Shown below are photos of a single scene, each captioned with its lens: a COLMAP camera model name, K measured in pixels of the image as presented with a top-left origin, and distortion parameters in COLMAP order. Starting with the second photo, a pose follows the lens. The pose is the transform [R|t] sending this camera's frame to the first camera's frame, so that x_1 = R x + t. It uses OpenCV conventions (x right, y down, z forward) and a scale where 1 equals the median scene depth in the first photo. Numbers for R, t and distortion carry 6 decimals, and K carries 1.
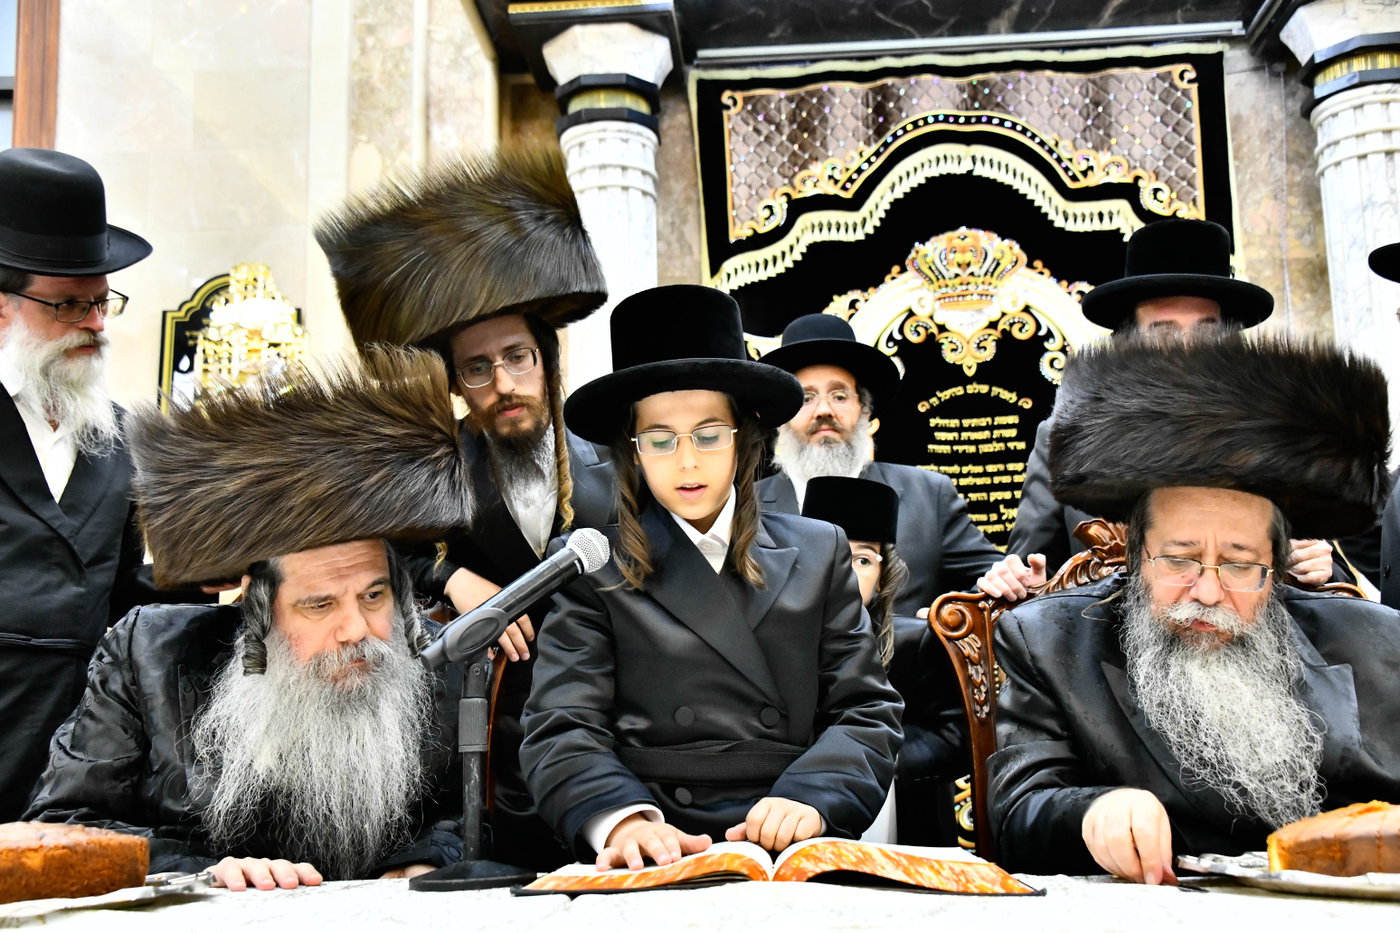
lens RADIAL K [[1508.7, 0, 701.2], [0, 1508.7, 474.5], [0, 0, 1]] dist [0.000203, 0.240841]
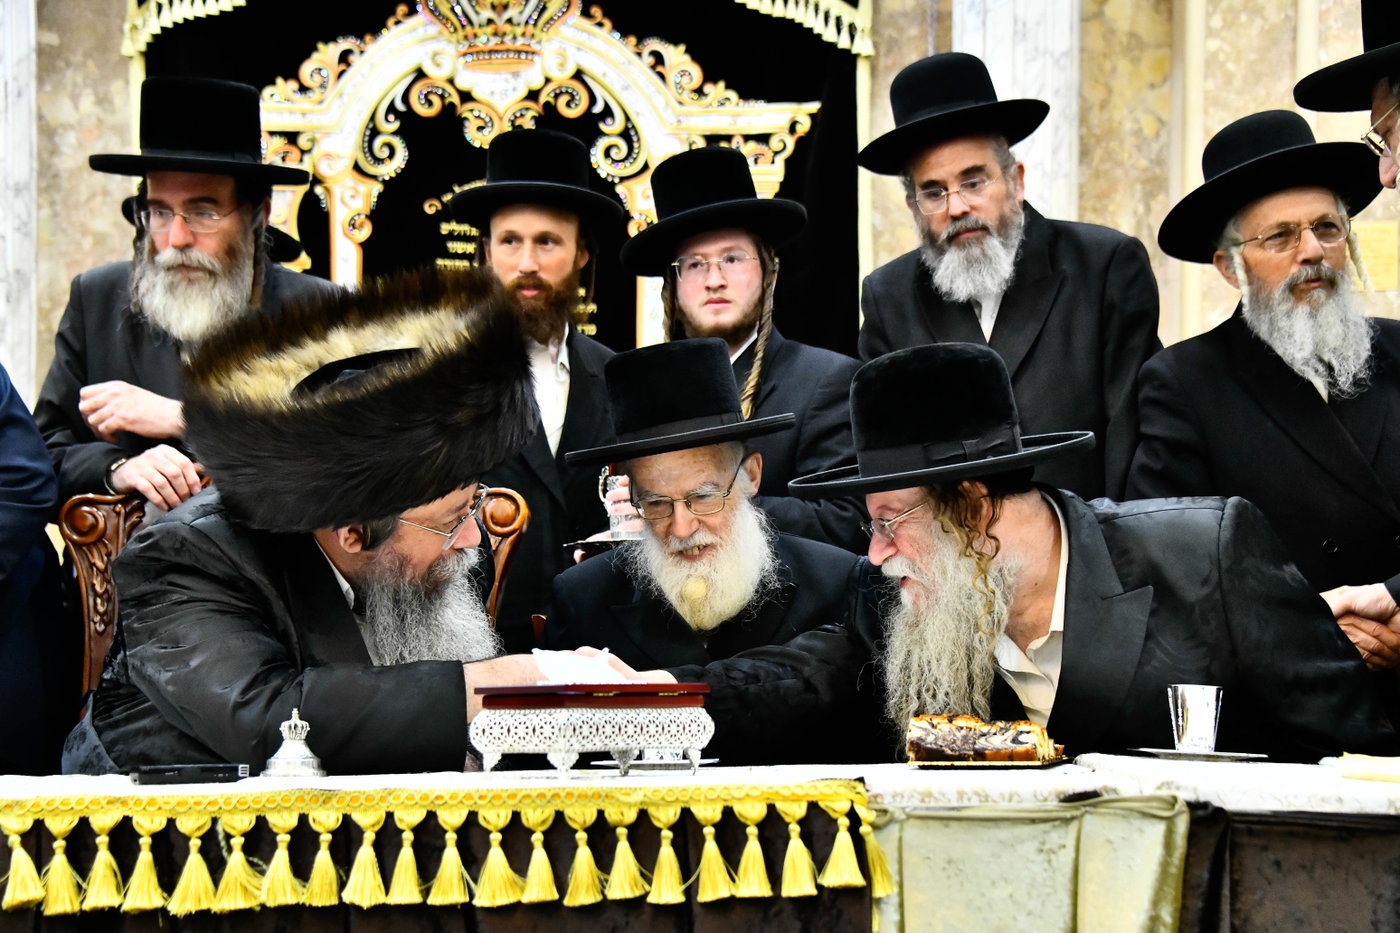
lens RADIAL K [[2587.1, 0, 705.0], [0, 2587.1, 475.2], [0, 0, 1]] dist [0.404485, 1.045145]
pose [[0.999629, 0.025095, 0.010631, 0.264813], [-0.026085, 0.993974, 0.106464, -0.052620], [-0.007896, -0.106702, 0.994260, -0.277538]]
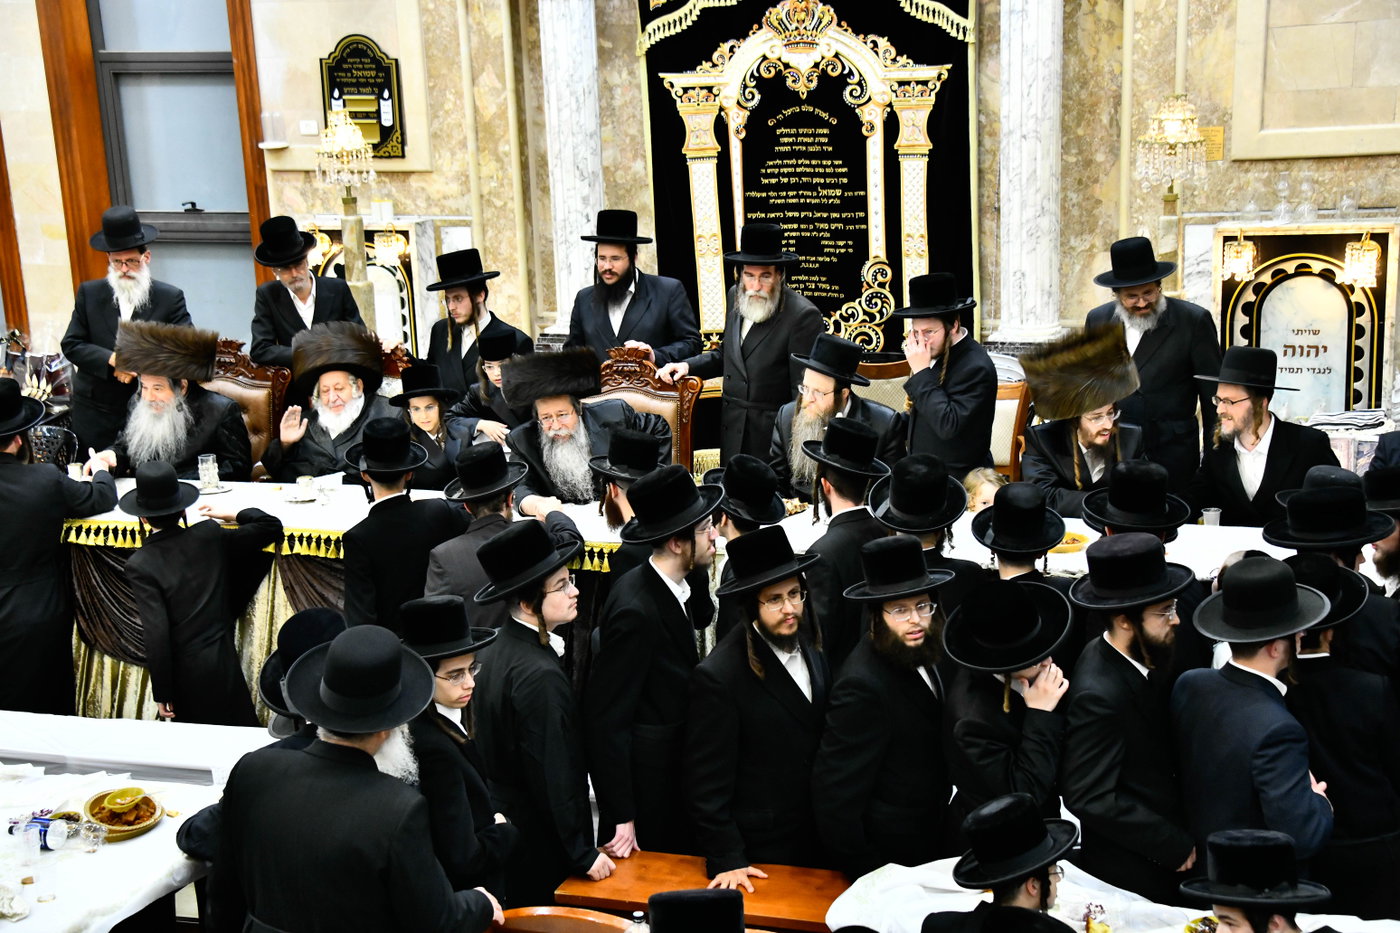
lens RADIAL K [[2158.2, 0, 701.3], [0, 2158.2, 479.4], [0, 0, 1]] dist [0.272975, 0.503332]
pose [[0.956209, 0.046754, -0.288925, 0.730599], [0.071604, 0.919792, 0.385818, -0.567163], [0.283789, -0.389611, 0.876166, -1.115741]]
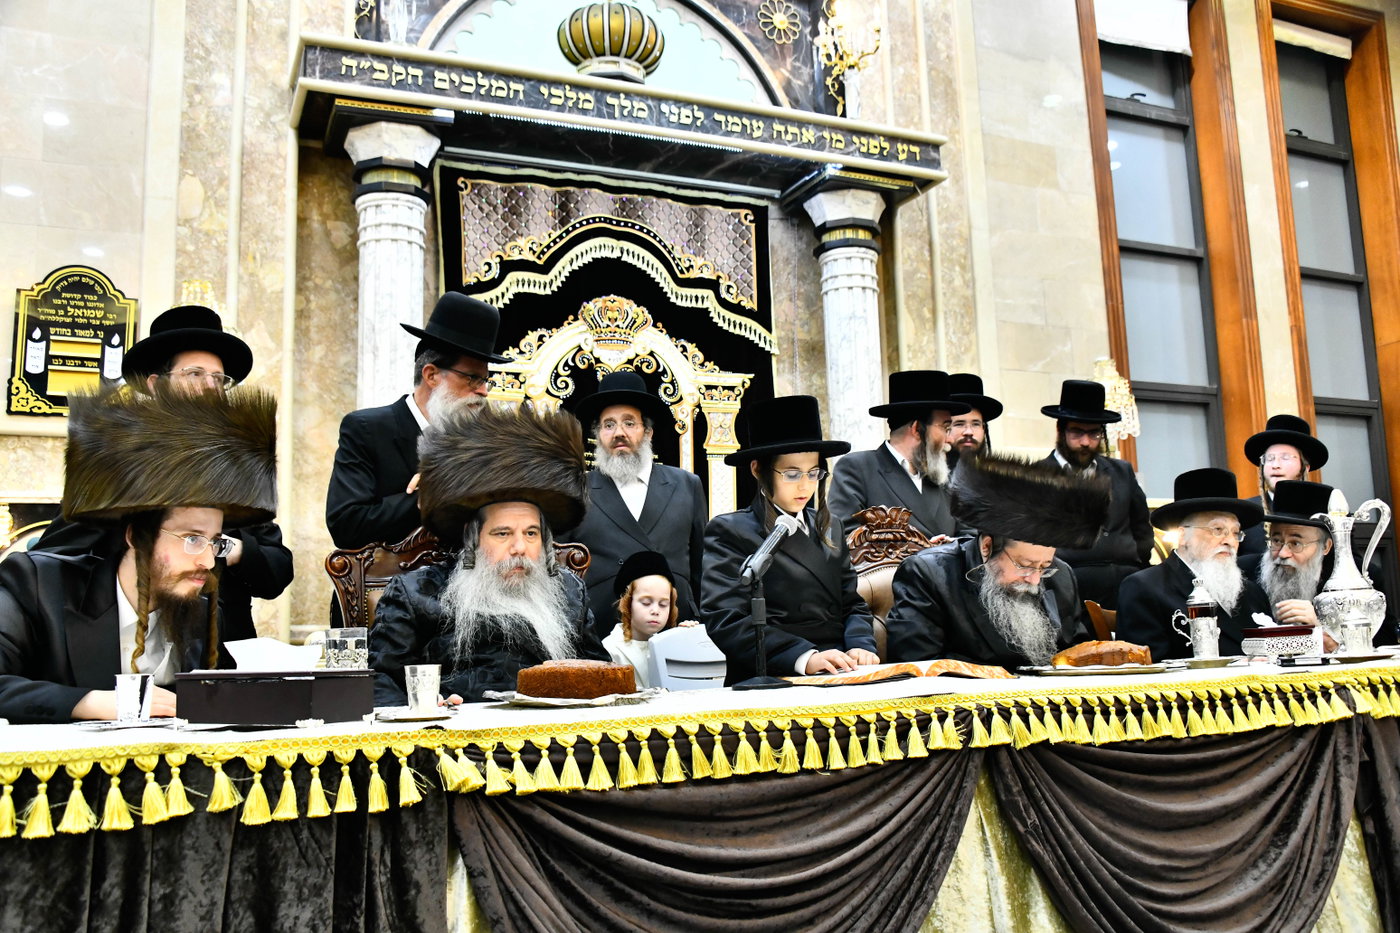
lens RADIAL K [[1215.1, 0, 704.6], [0, 1215.1, 472.3], [0, 0, 1]] dist [-0.103807, 0.091747]
pose [[0.888814, 0.054942, 0.454962, -0.284320], [-0.069035, 0.997510, 0.014405, -0.011192], [-0.453038, -0.044212, 0.890394, -0.119794]]
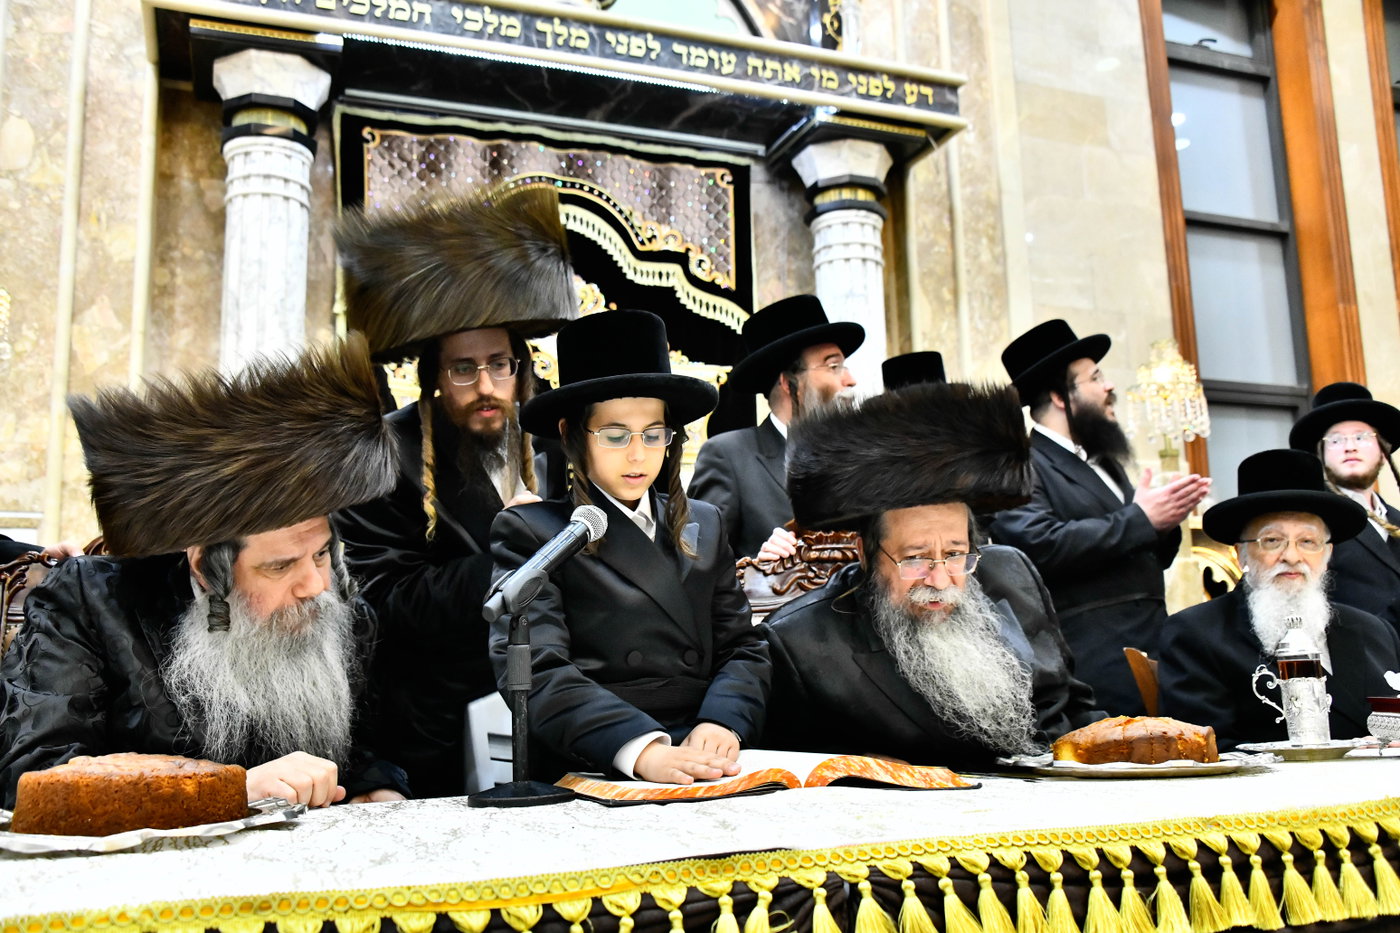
lens RADIAL K [[1256.9, 0, 704.8], [0, 1256.9, 471.8], [0, 0, 1]] dist [-0.094093, 0.125870]
pose [[0.908783, 0.065290, 0.412130, -0.127052], [-0.066639, 0.997715, -0.011114, 0.004378], [-0.411914, -0.017363, 0.911057, 0.016402]]
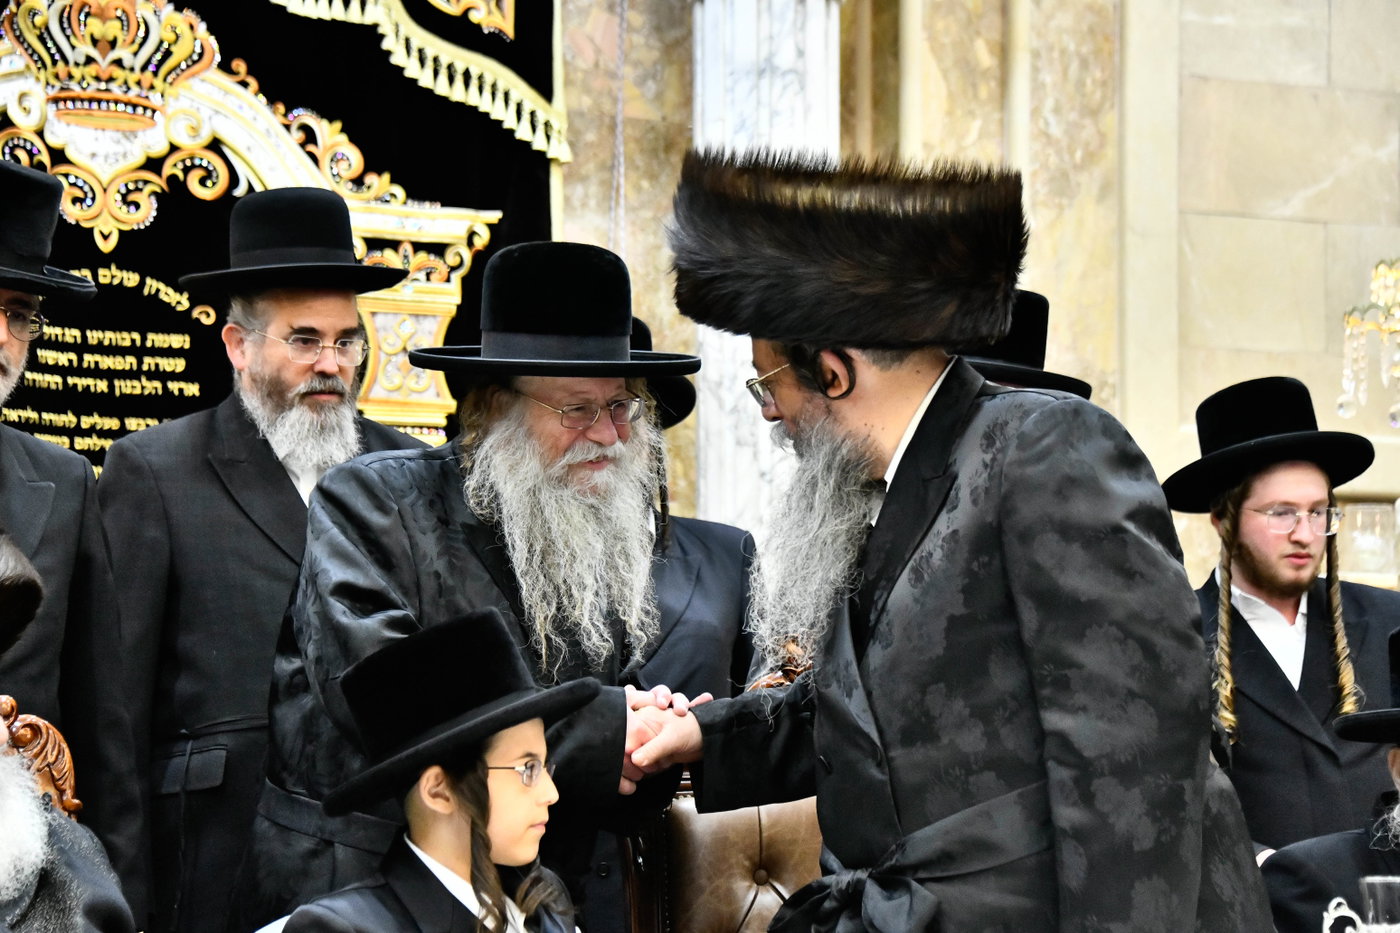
lens RADIAL K [[3757.0, 0, 702.6], [0, 3757.0, 472.5], [0, 0, 1]] dist [1.010681, 0.636478]
pose [[0.859227, 0.076096, 0.505904, -0.337704], [-0.105377, 0.993996, 0.029460, -0.049260], [-0.500625, -0.078623, 0.862087, -0.326901]]
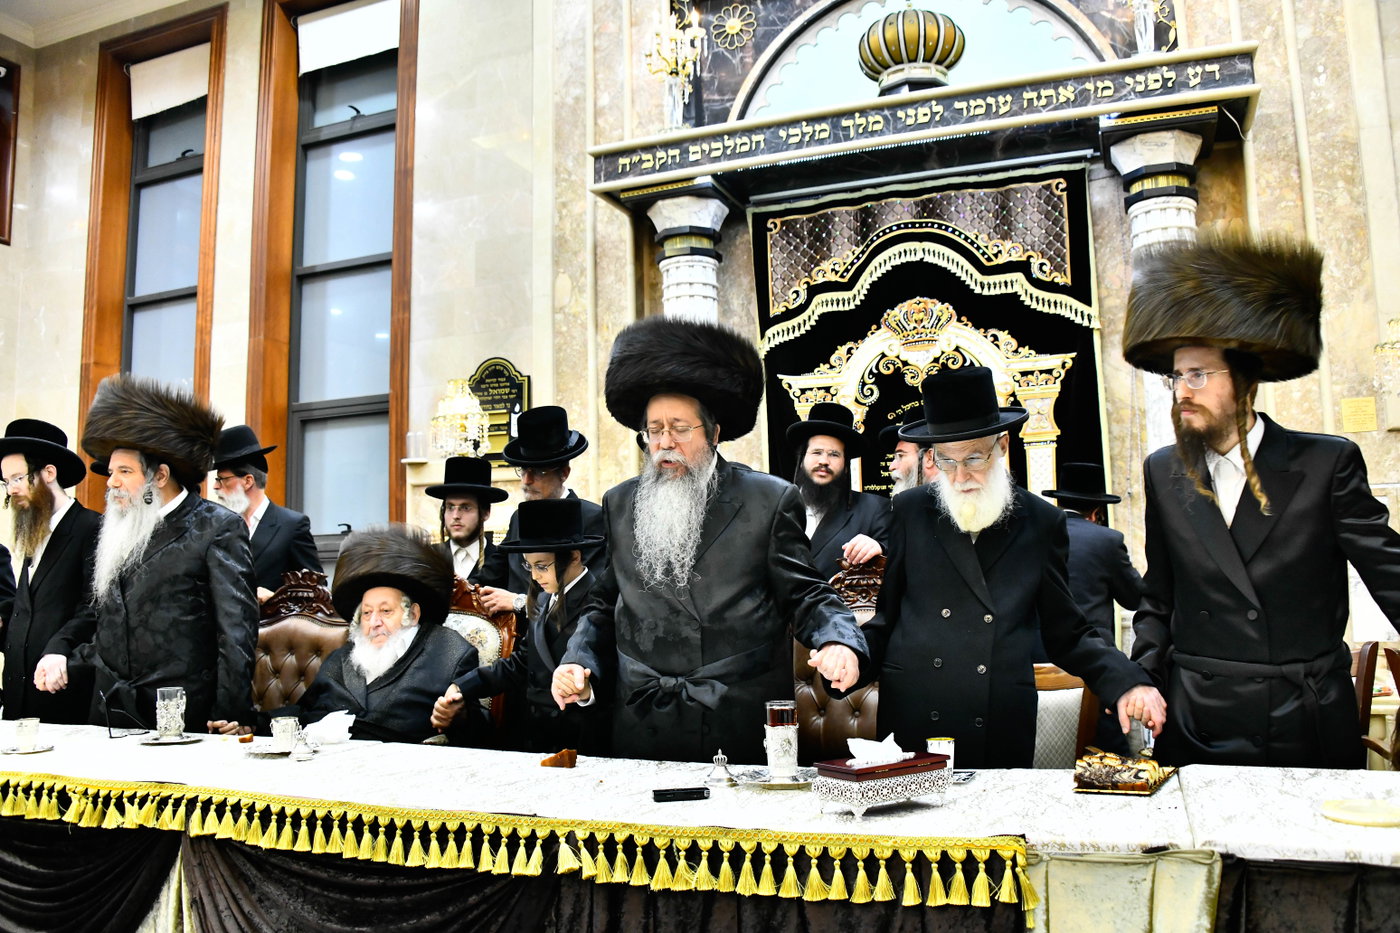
lens RADIAL K [[1115.5, 0, 701.6], [0, 1115.5, 471.6], [0, 0, 1]] dist [-0.147189, 0.078791]
pose [[0.949603, -0.029720, -0.312042, 0.311648], [0.058190, 0.994905, 0.082325, -0.091859], [0.308005, -0.096333, 0.946495, -0.153823]]
